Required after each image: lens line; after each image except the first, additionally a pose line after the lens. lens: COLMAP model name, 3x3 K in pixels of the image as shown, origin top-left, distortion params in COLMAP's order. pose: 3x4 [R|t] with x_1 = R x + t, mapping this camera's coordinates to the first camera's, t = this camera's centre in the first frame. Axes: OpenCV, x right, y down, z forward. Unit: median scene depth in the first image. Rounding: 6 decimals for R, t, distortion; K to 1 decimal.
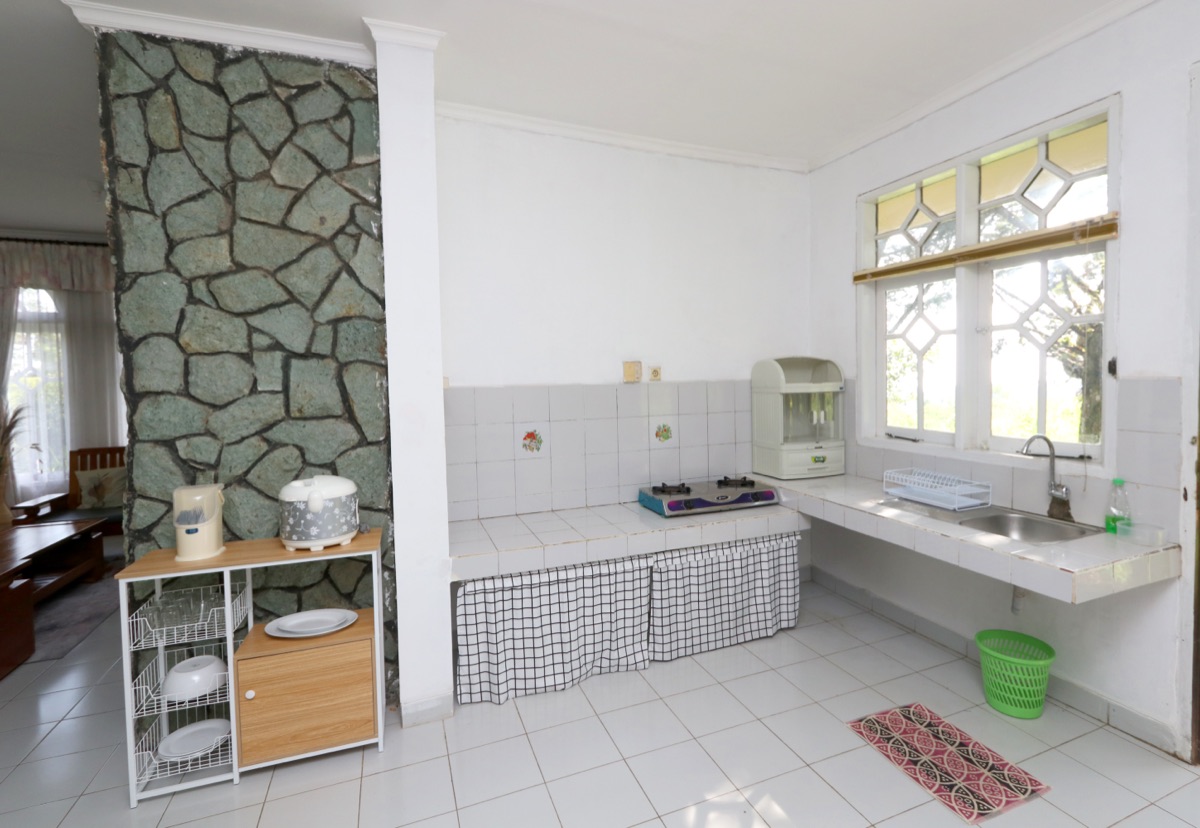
lens RADIAL K [[555.8, 0, 603.8], [0, 555.8, 396.3], [0, 0, 1]] dist [0.000629, -0.000061]
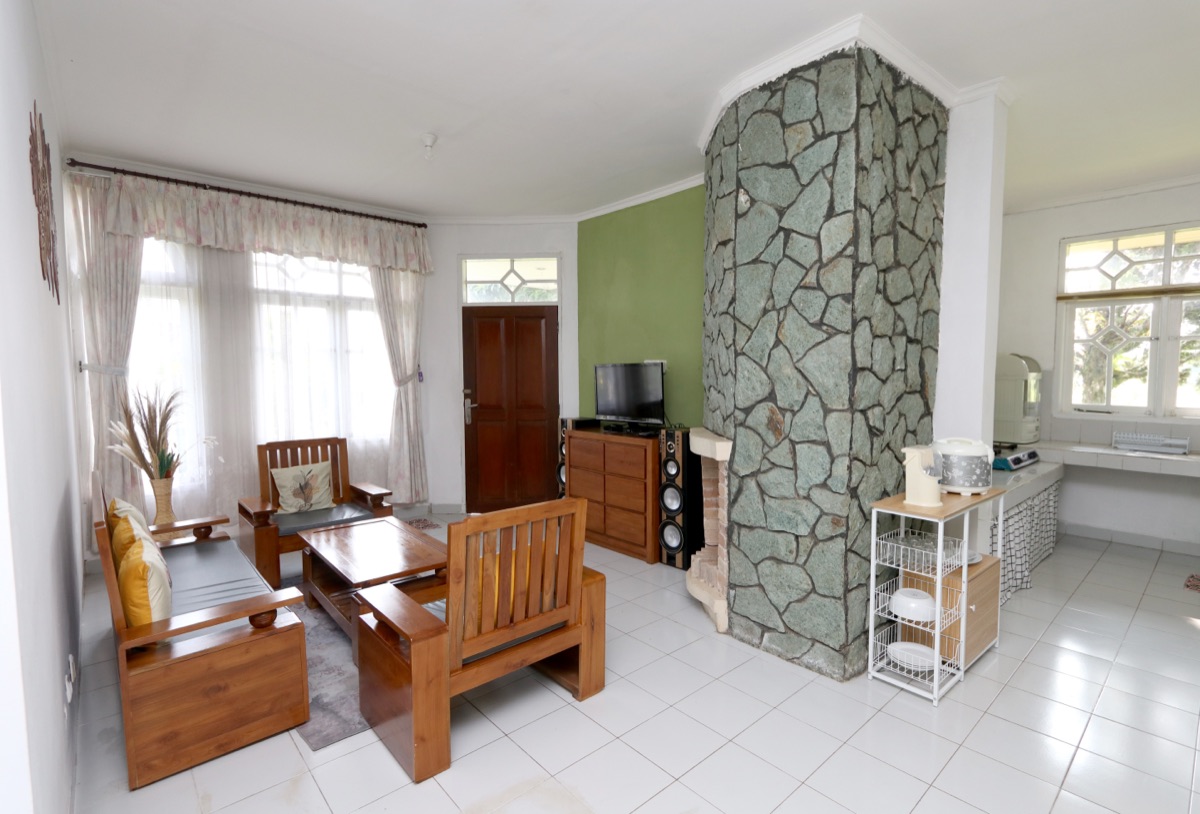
lens RADIAL K [[567.1, 0, 600.0], [0, 567.1, 407.0], [0, 0, 1]] dist [-0.000333, 0.000023]
pose [[0.938479, -0.004441, 0.345308, -1.166626], [-0.002887, 0.999782, 0.020703, 0.034392], [-0.345325, -0.020426, 0.938261, 0.057941]]
